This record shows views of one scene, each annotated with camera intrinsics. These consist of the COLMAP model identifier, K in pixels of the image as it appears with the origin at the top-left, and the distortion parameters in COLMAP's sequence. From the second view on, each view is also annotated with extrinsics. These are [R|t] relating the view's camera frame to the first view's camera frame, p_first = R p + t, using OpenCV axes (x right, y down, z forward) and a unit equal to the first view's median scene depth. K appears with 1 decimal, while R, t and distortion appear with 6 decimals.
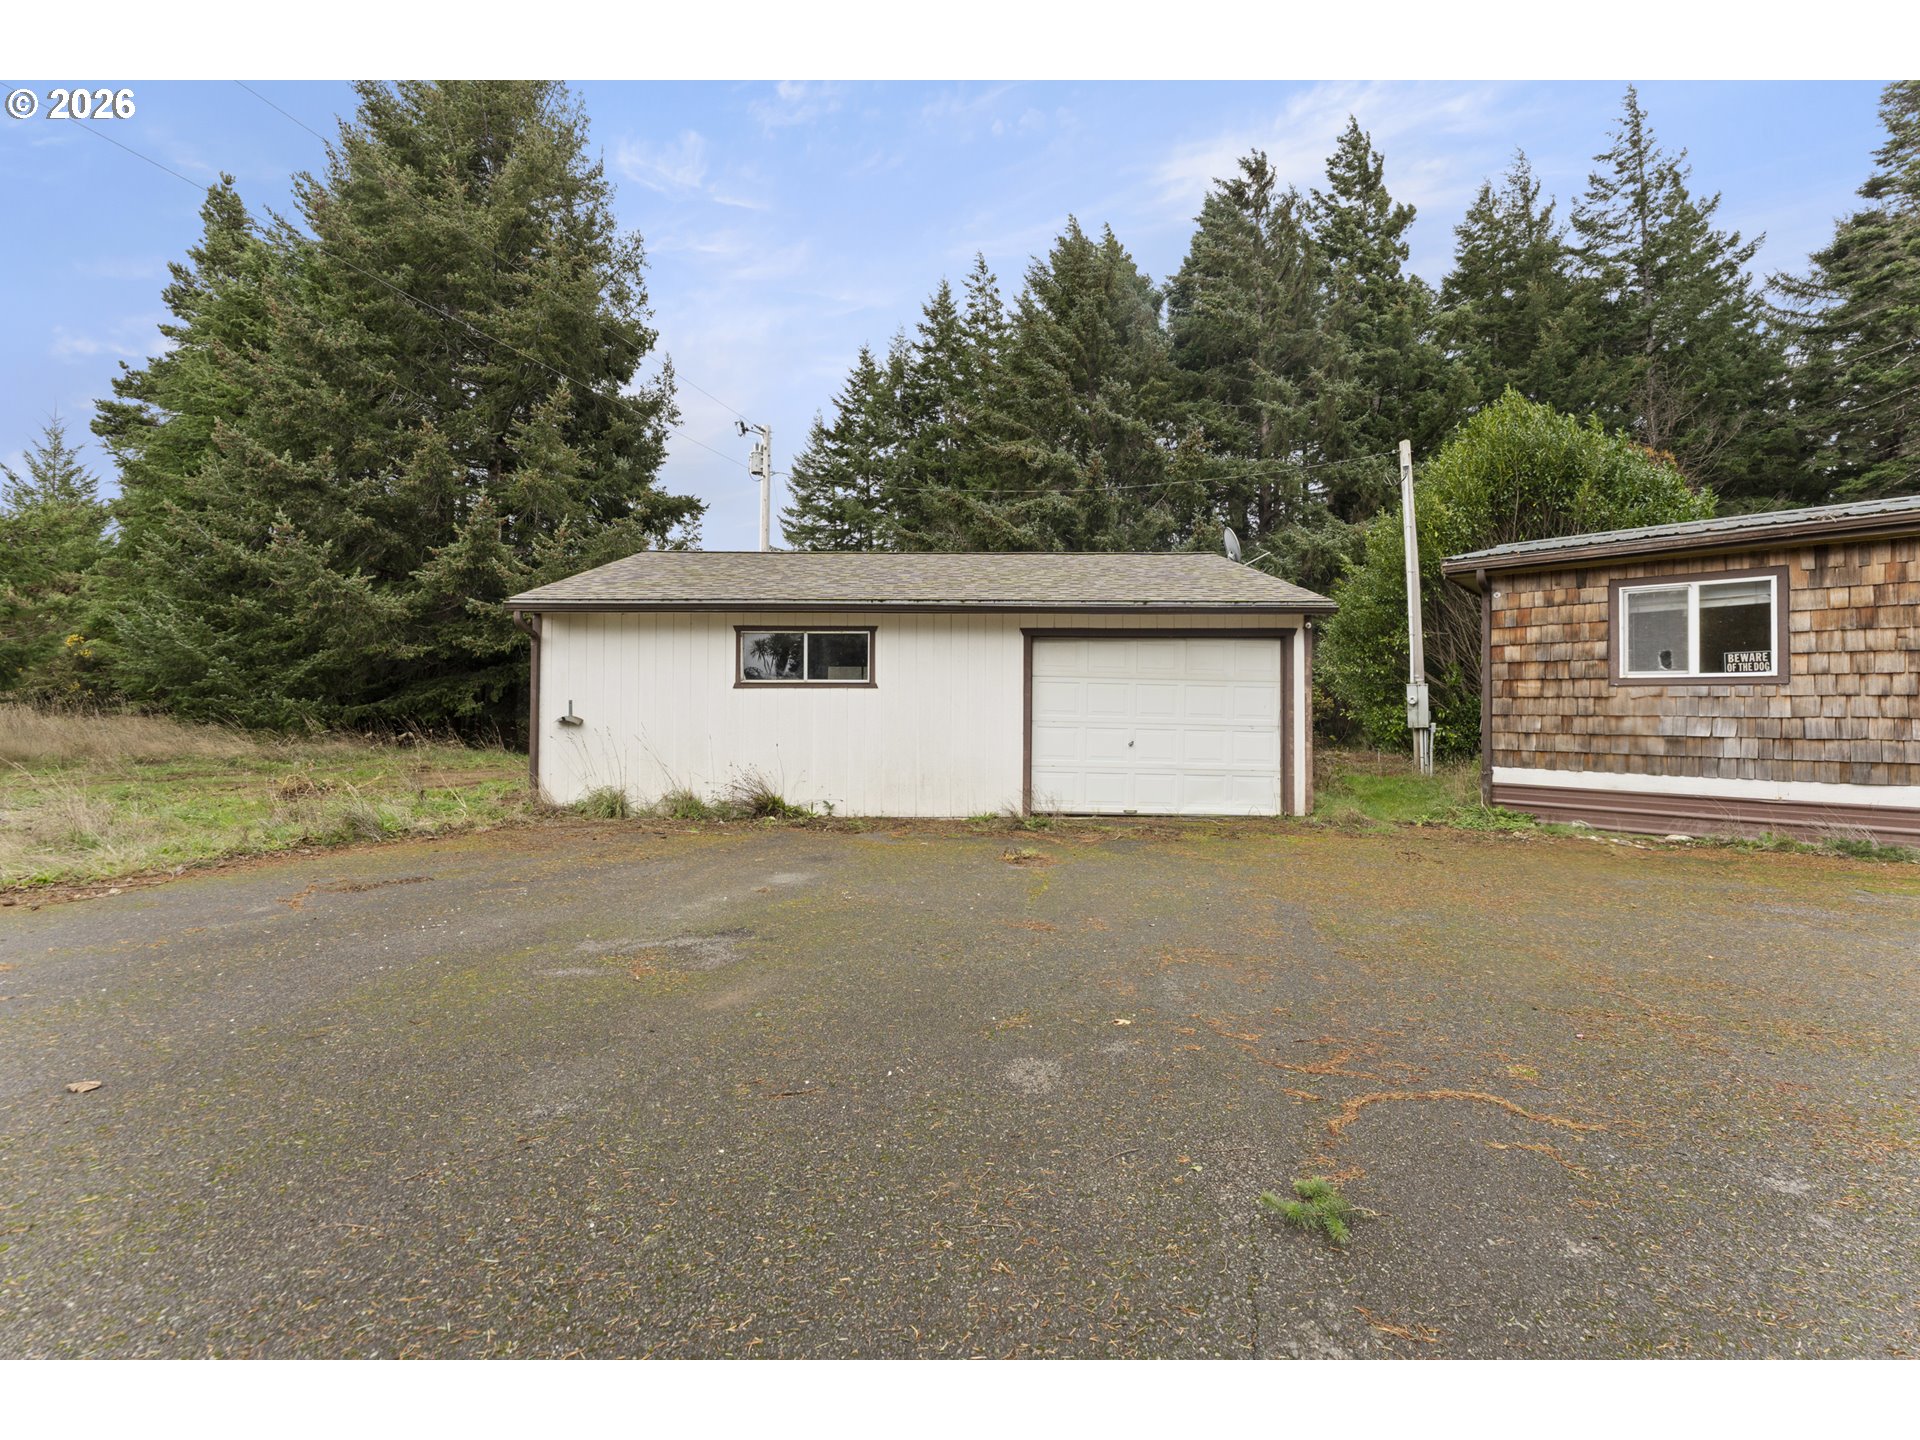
lens RADIAL K [[772.8, 0, 944.0], [0, 772.8, 706.9], [0, 0, 1]] dist [-0.002259, 0.000555]
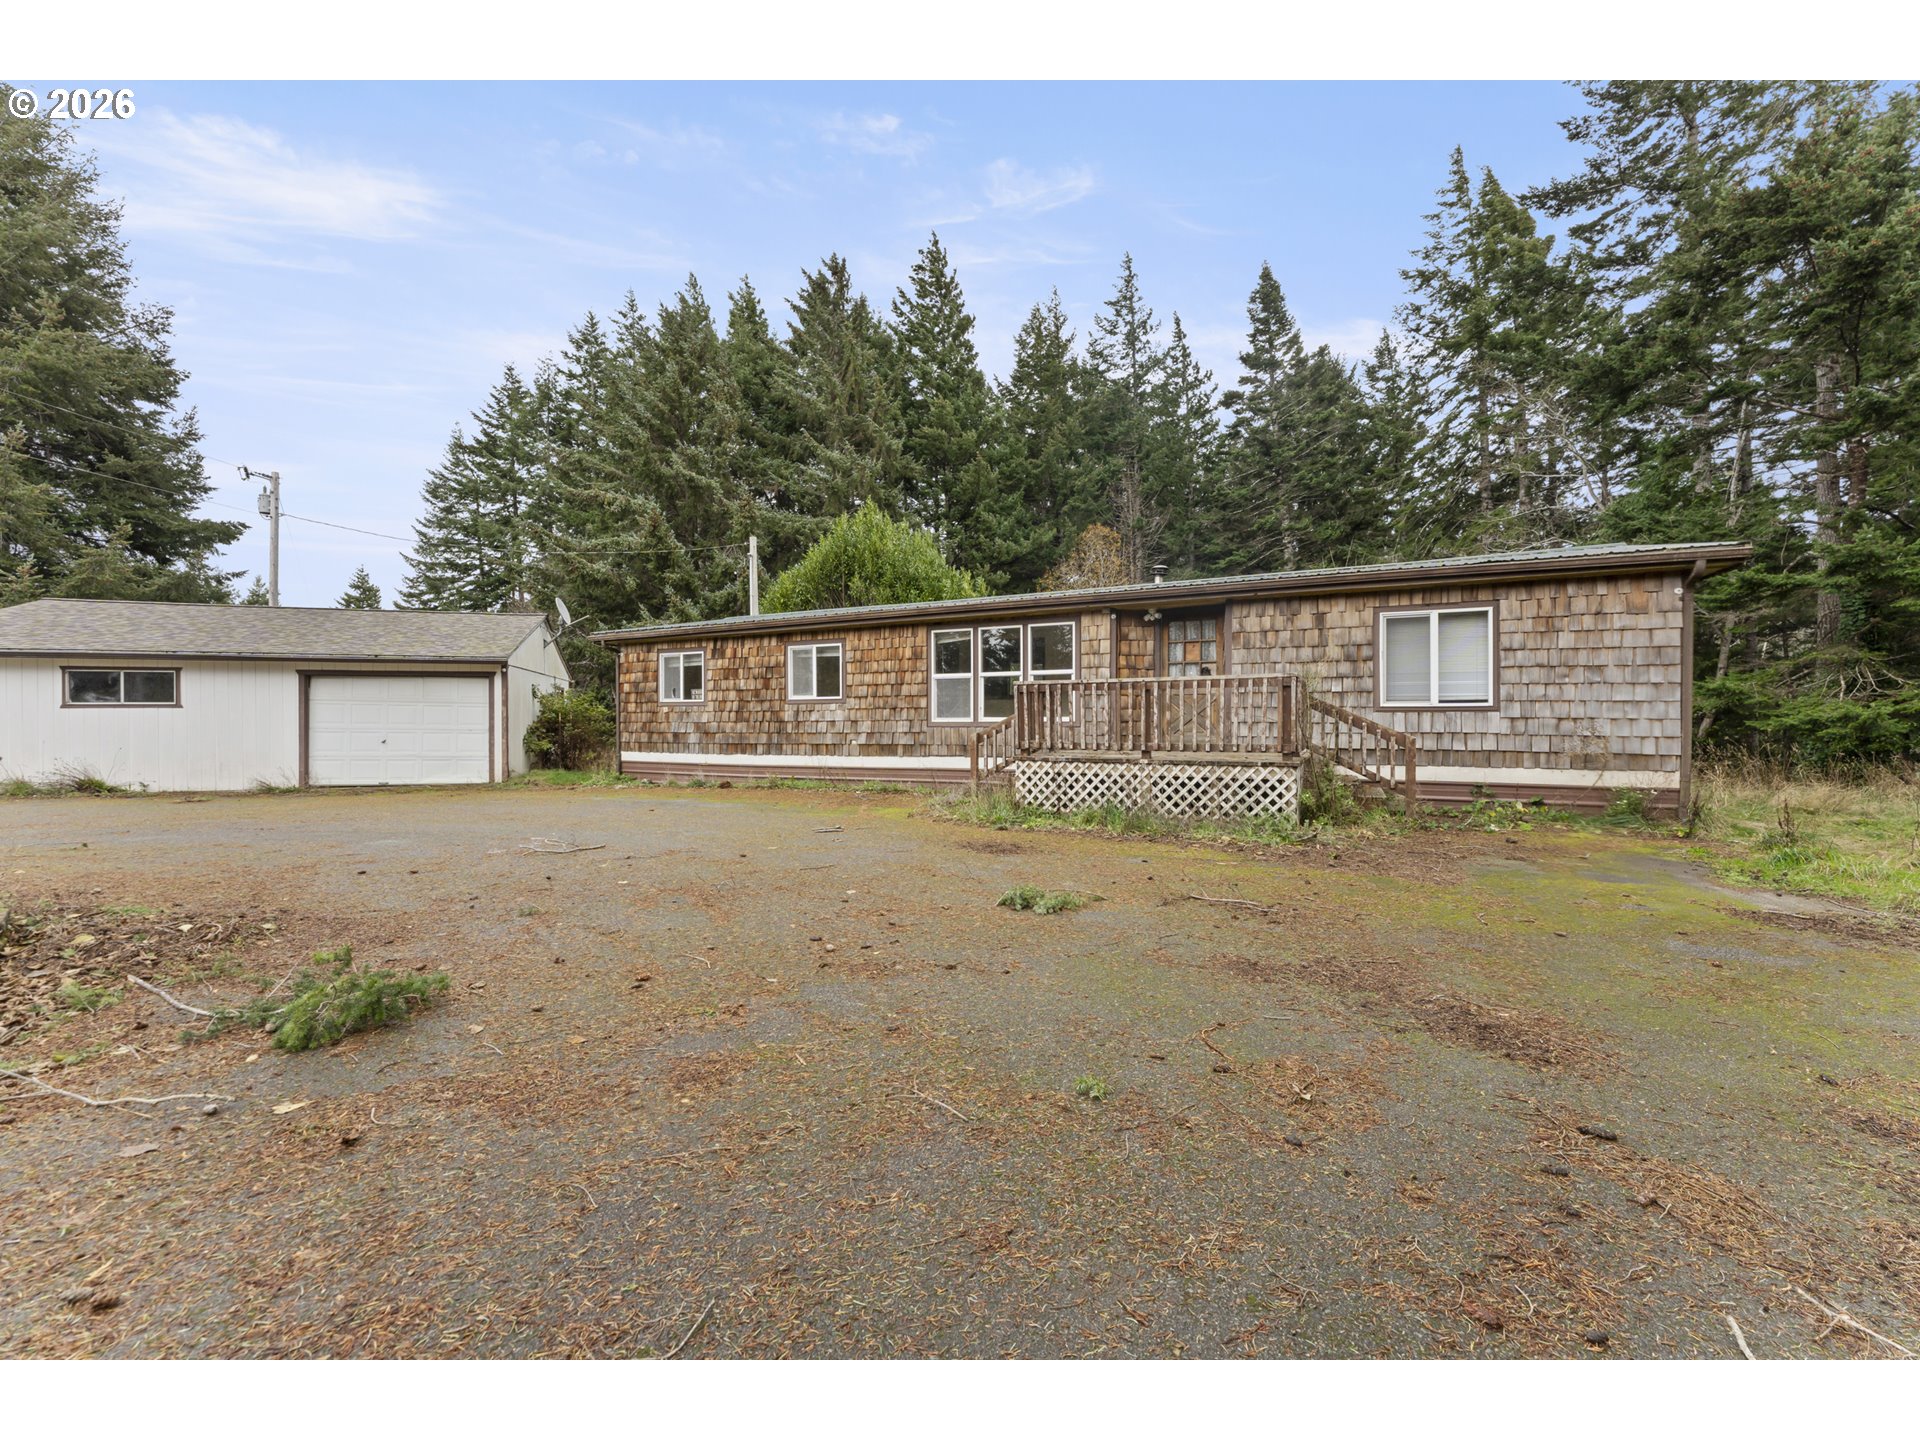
lens RADIAL K [[772.8, 0, 952.8], [0, 772.8, 726.6], [0, 0, 1]] dist [-0.002259, 0.000555]
pose [[0.953991, -0.009626, 0.299681, 0.379692], [0.006332, 0.999908, 0.011959, 0.001846], [-0.299769, -0.009511, 0.953964, -0.383907]]
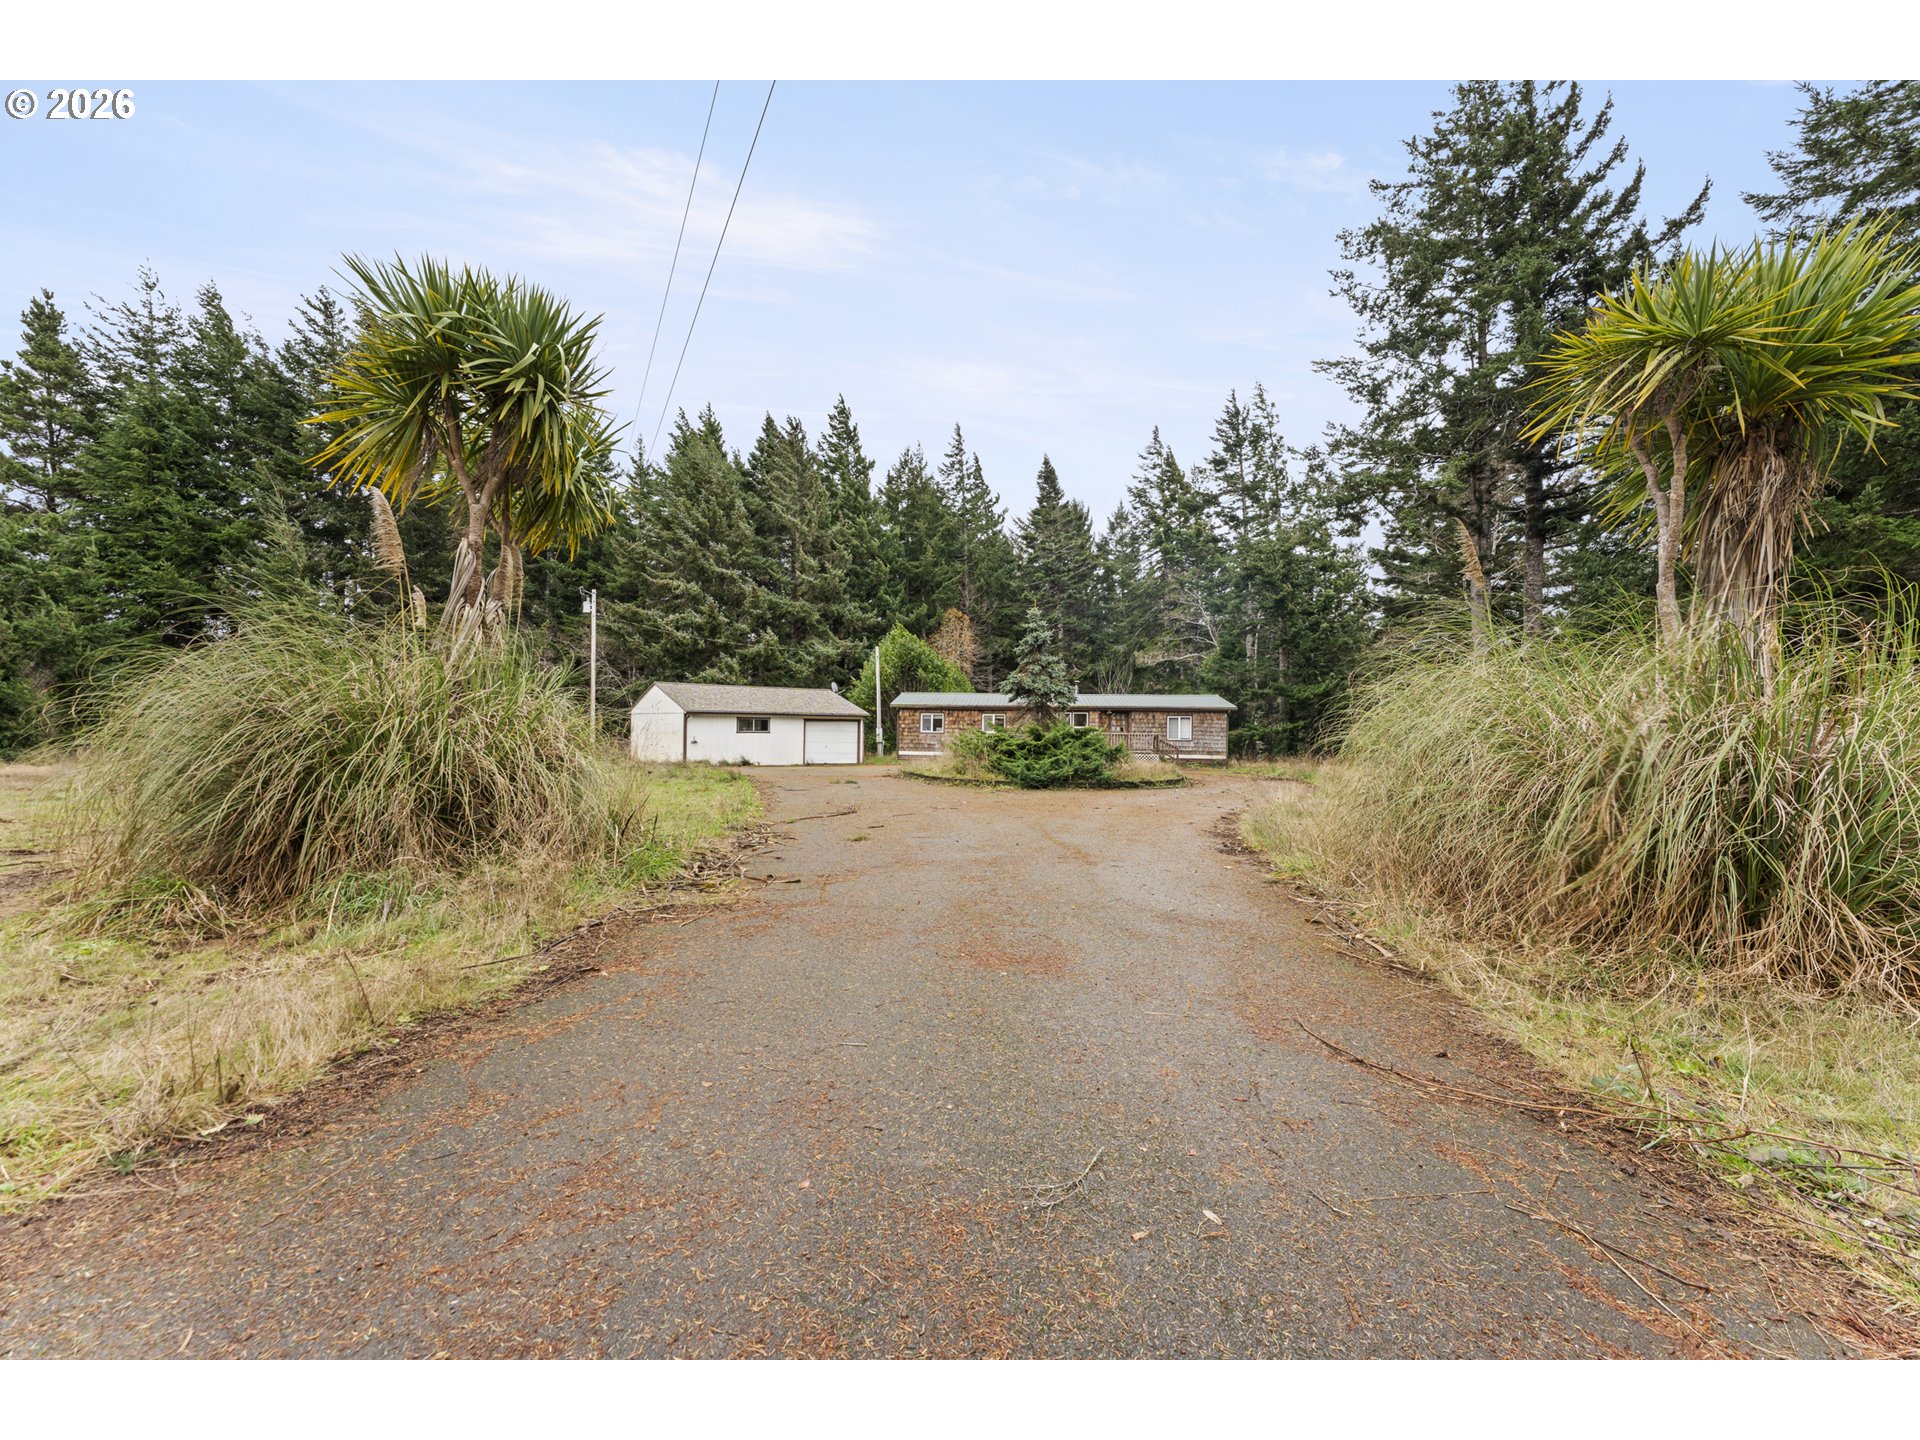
lens RADIAL K [[772.8, 0, 976.8], [0, 772.8, 708.5], [0, 0, 1]] dist [-0.002259, 0.000555]
pose [[0.758217, 0.021191, 0.651658, -0.773301], [-0.011370, 0.999749, -0.019280, -0.036195], [-0.651903, 0.007209, 0.758268, -1.113339]]
